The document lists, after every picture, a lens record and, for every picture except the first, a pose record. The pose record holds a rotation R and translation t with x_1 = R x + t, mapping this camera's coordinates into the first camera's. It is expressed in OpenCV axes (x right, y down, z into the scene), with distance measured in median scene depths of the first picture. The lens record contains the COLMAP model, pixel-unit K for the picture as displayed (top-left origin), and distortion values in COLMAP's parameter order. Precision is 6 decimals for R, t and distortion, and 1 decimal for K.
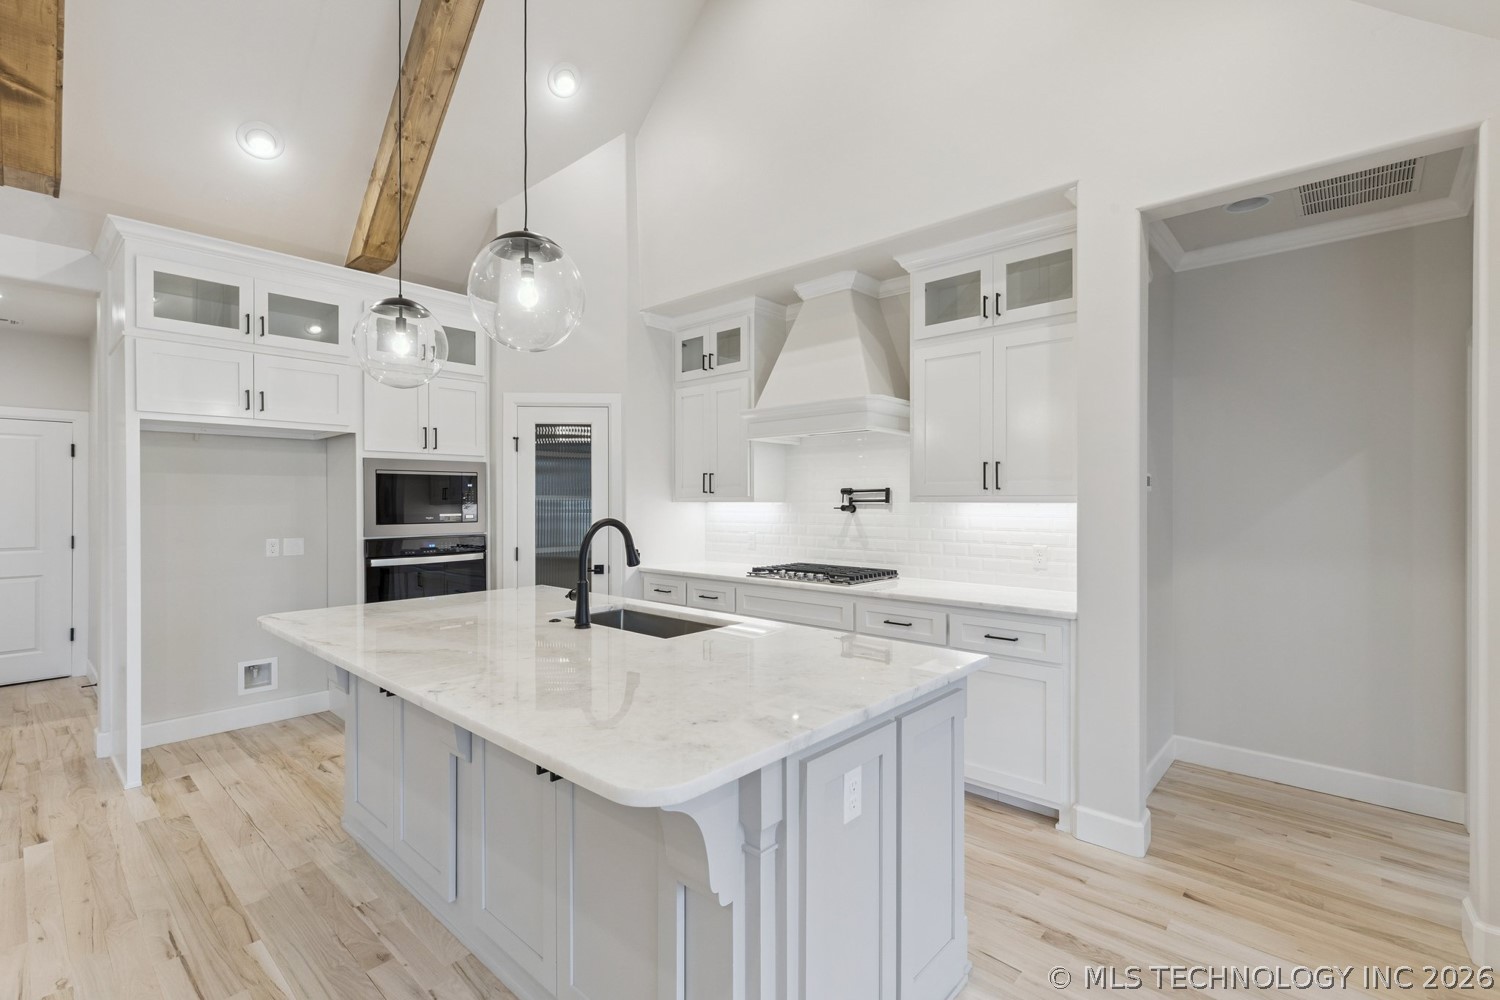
lens RADIAL K [[673.6, 0, 748.9], [0, 673.6, 498.2], [0, 0, 1]] dist [0.005404, -0.000337]
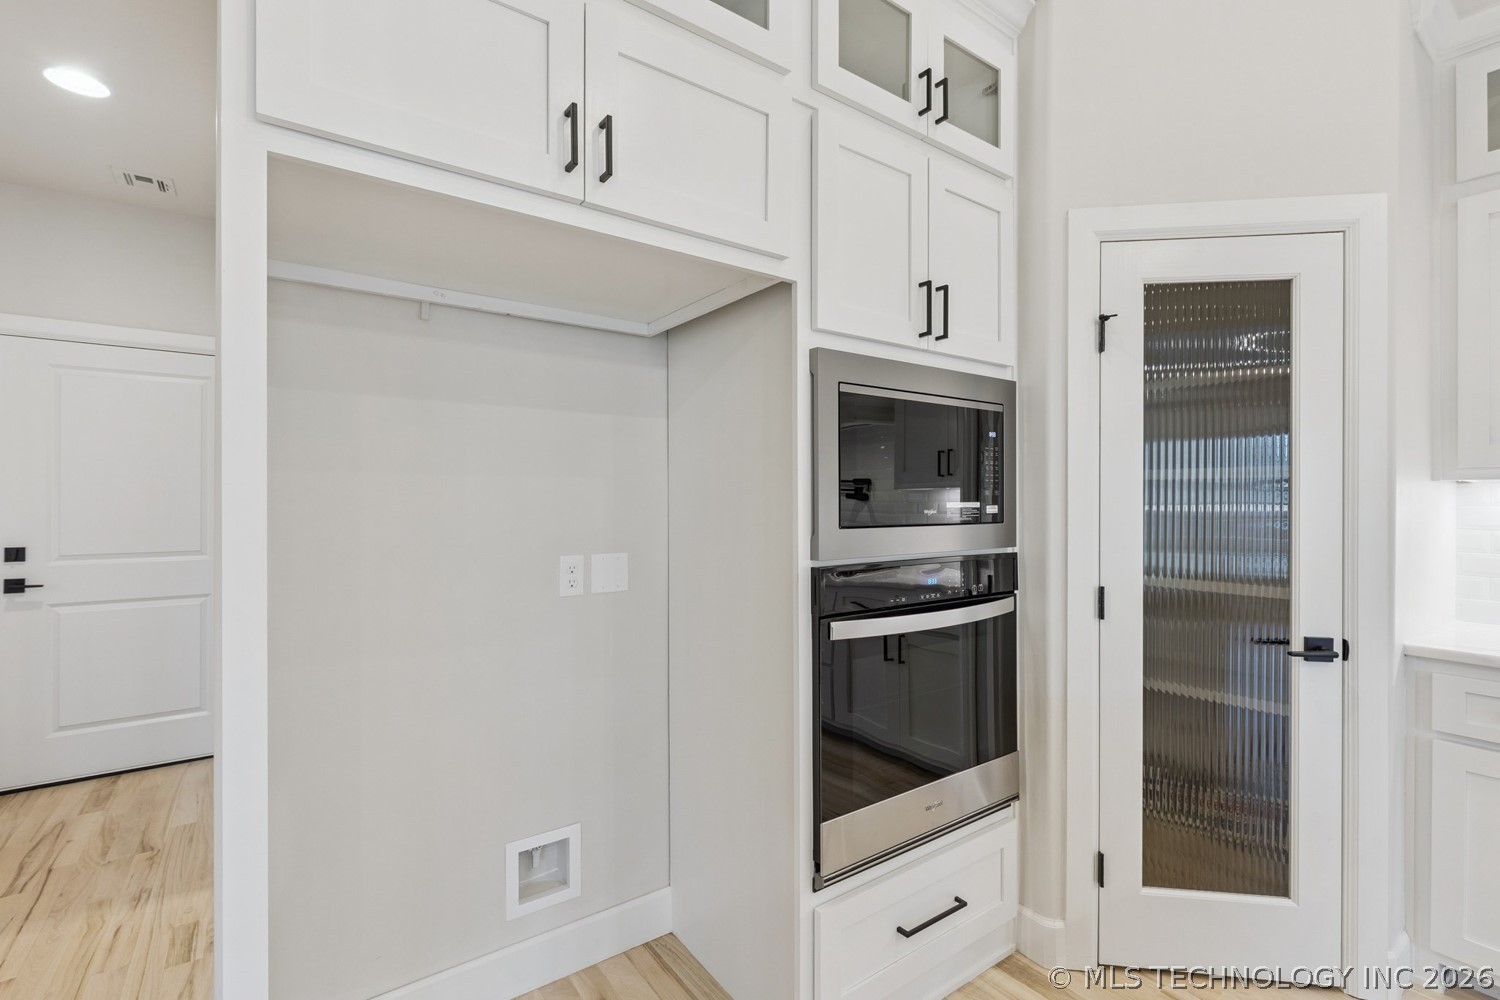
lens RADIAL K [[675.8, 0, 750.0], [0, 675.8, 500.0], [0, 0, 1]] dist [-0.003518, -0.000139]
pose [[0.977357, 0.006881, -0.211487, -0.520593], [-0.005551, 0.999961, 0.006883, 0.021044], [0.211526, -0.005554, 0.977357, 0.620958]]
